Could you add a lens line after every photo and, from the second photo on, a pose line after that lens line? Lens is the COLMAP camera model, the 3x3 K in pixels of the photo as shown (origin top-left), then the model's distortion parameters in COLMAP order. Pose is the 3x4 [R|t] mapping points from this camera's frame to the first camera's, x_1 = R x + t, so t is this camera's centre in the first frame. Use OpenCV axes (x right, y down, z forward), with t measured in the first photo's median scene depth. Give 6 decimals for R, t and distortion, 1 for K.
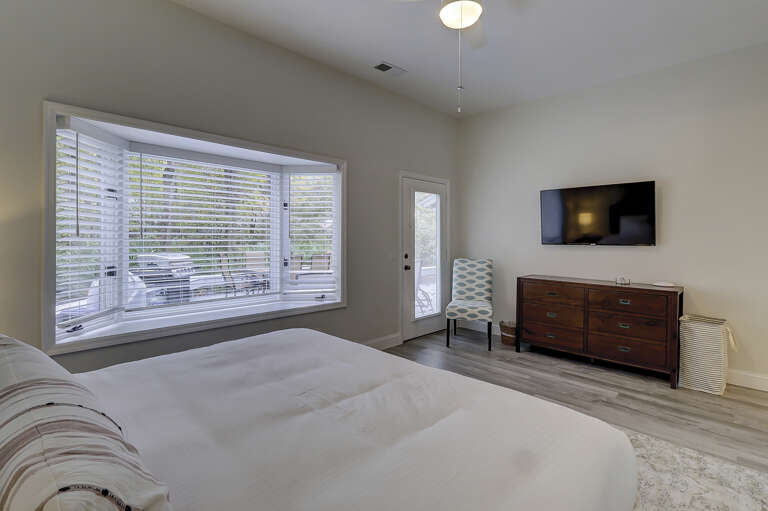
lens RADIAL K [[367.3, 0, 383.7], [0, 367.3, 235.9], [0, 0, 1]] dist [-0.002020, 0.000015]
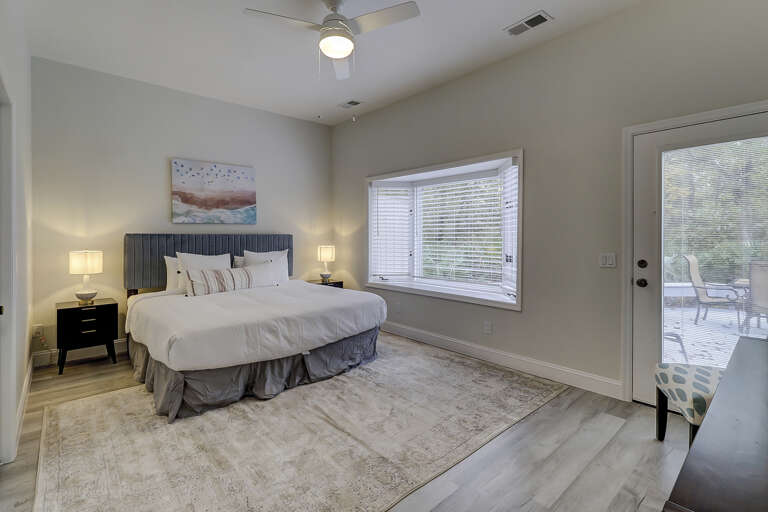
lens RADIAL K [[367.3, 0, 383.7], [0, 367.3, 236.4], [0, 0, 1]] dist [-0.002020, 0.000015]
pose [[-0.065529, -0.006529, -0.997829, 0.824777], [0.001772, 0.999976, -0.006659, 0.016035], [0.997849, -0.002205, -0.065516, 0.729354]]
